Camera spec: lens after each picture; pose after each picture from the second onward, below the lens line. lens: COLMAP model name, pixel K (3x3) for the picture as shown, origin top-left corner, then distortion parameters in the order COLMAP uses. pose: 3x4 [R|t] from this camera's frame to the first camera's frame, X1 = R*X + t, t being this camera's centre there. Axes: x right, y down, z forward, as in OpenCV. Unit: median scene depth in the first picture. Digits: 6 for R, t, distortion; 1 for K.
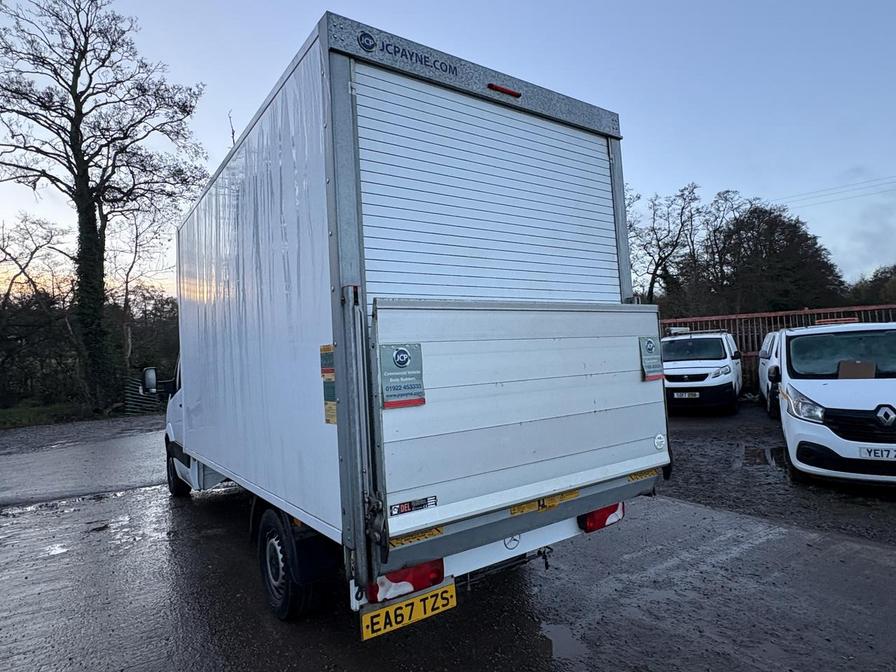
lens RADIAL K [[535.7, 0, 448.0], [0, 535.7, 336.0], [0, 0, 1]] dist [0.018171, -0.000203]
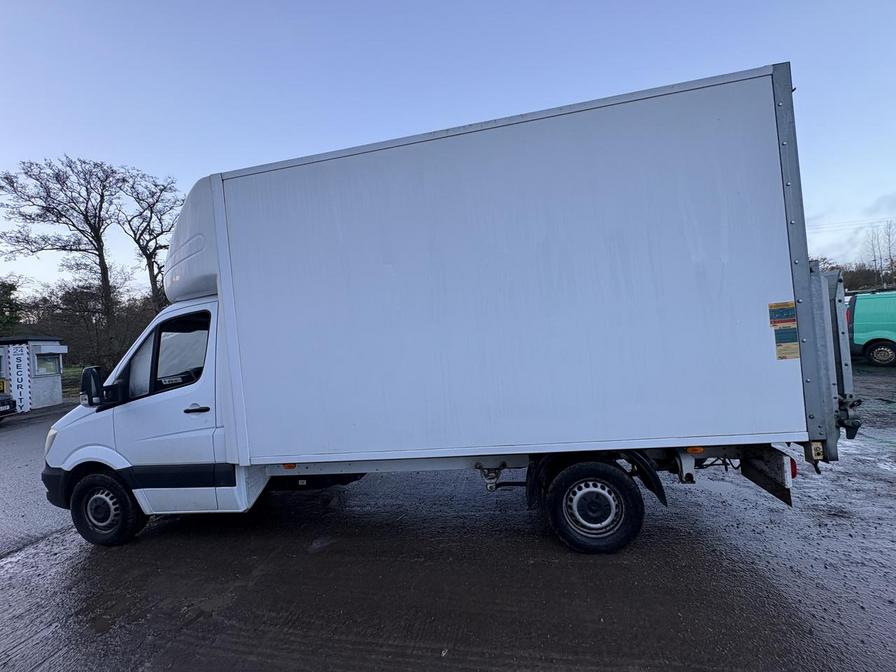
lens RADIAL K [[355.0, 0, 448.0], [0, 355.0, 336.0], [0, 0, 1]] dist [-0.000413, 0.000188]
pose [[0.701329, -0.015609, 0.712667, -1.079504], [0.023196, 0.999730, -0.000930, 0.061734], [-0.712460, 0.017184, 0.701502, 0.716864]]
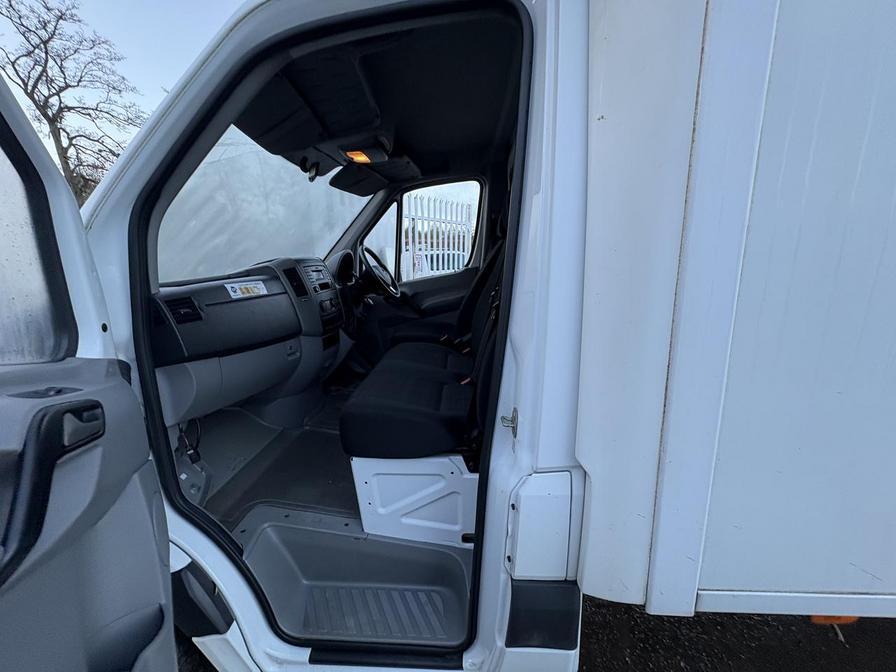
lens RADIAL K [[356.3, 0, 448.0], [0, 356.3, 336.0], [0, 0, 1]] dist [0.001203, -0.000138]
pose [[0.617992, -0.128295, 0.775646, -1.066427], [-0.043800, 0.979444, 0.196902, 0.143966], [-0.784963, -0.155657, 0.599669, 1.689687]]
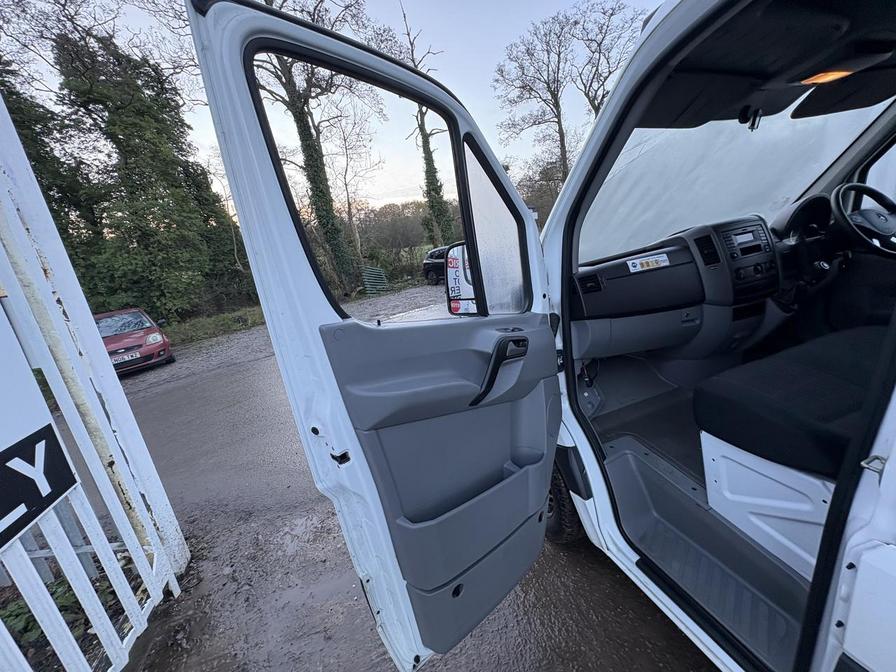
lens RADIAL K [[356.3, 0, 448.0], [0, 356.3, 336.0], [0, 0, 1]] dist [0.001203, -0.000138]
pose [[0.952729, -0.035953, -0.301687, -1.004545], [0.127558, 0.948553, 0.289786, 0.102949], [0.275748, -0.314570, 0.908300, 1.582681]]
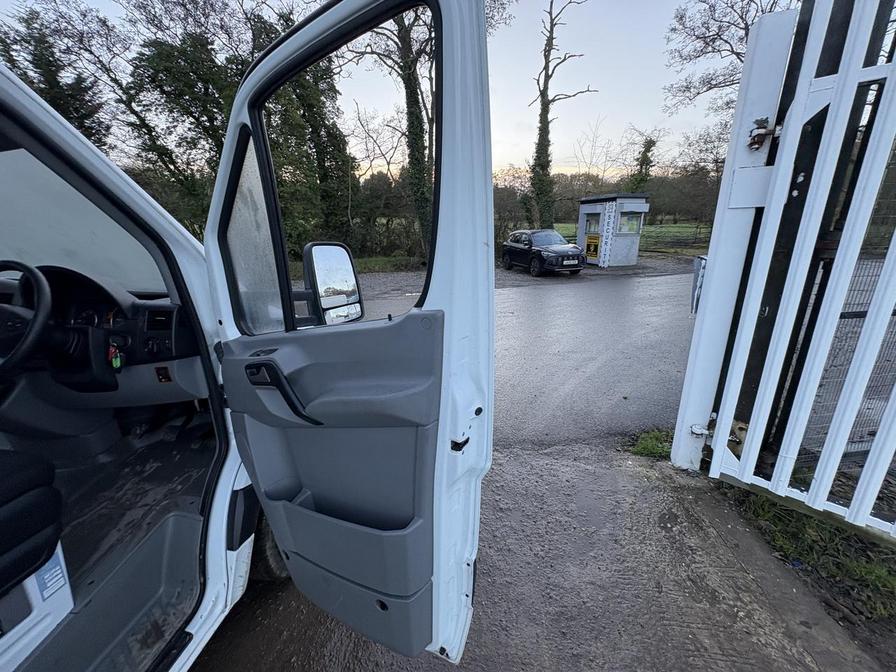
lens RADIAL K [[355.0, 0, 448.0], [0, 355.0, 336.0], [0, 0, 1]] dist [-0.000413, 0.000188]
pose [[0.747936, 0.211630, -0.629130, -0.165733], [0.018112, 0.940952, 0.338055, 0.078269], [0.663524, -0.264239, 0.699939, 2.224580]]
